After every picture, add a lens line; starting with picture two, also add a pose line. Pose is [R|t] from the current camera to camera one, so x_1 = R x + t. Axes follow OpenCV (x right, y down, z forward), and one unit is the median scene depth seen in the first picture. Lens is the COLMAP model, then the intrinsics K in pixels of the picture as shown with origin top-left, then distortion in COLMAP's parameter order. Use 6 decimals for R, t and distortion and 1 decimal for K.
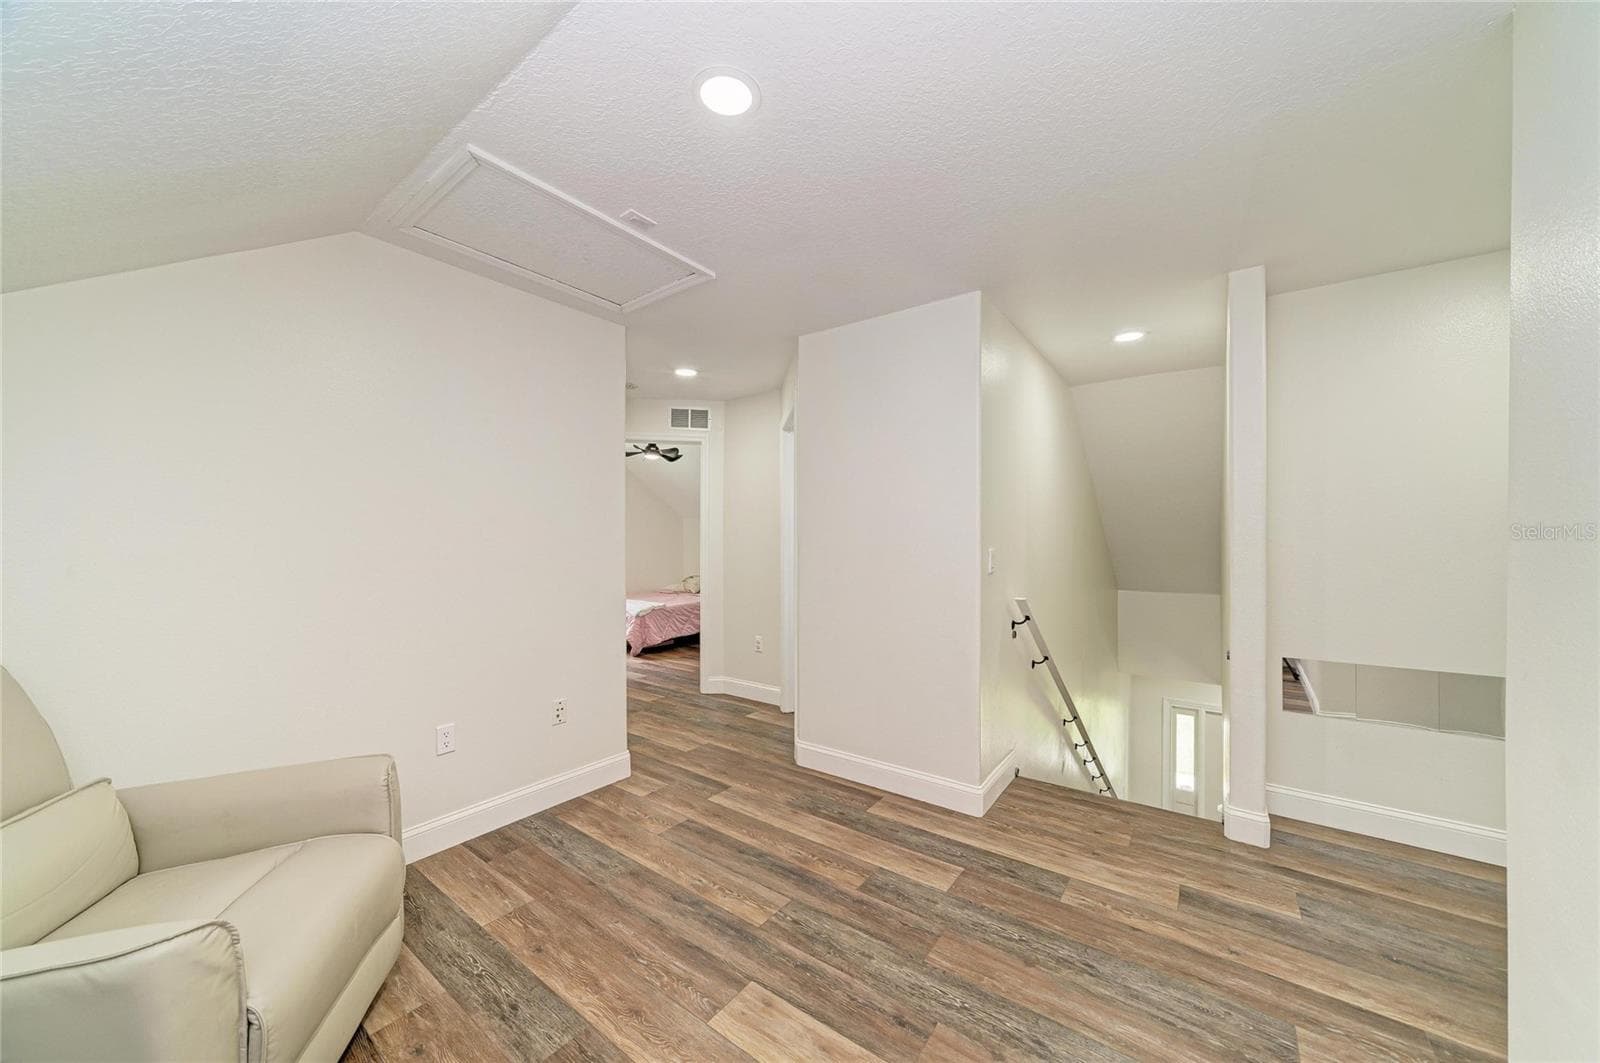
lens RADIAL K [[597.2, 0, 794.6], [0, 597.2, 539.6], [0, 0, 1]] dist [-0.001089, 0.000038]
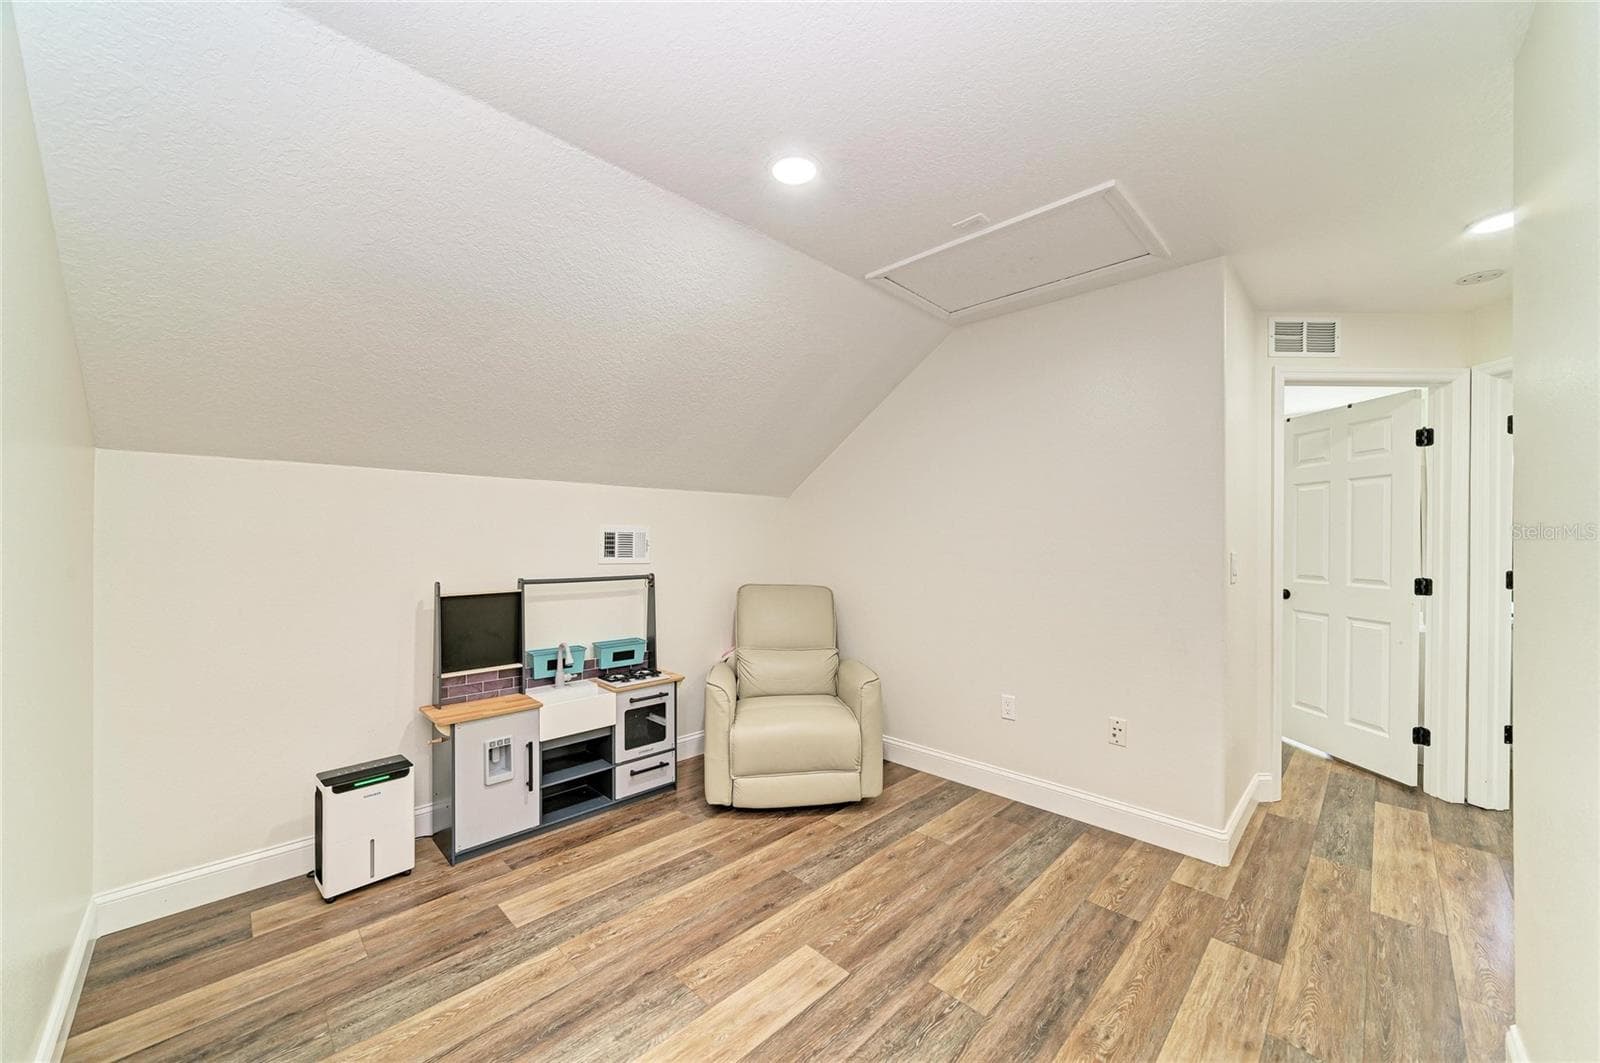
lens RADIAL K [[597.2, 0, 794.6], [0, 597.2, 539.6], [0, 0, 1]] dist [-0.001089, 0.000038]
pose [[-0.164688, -0.003835, -0.986338, 0.694646], [-0.004713, 0.999984, -0.003101, -0.001572], [0.986334, 0.004138, -0.164704, 0.777797]]
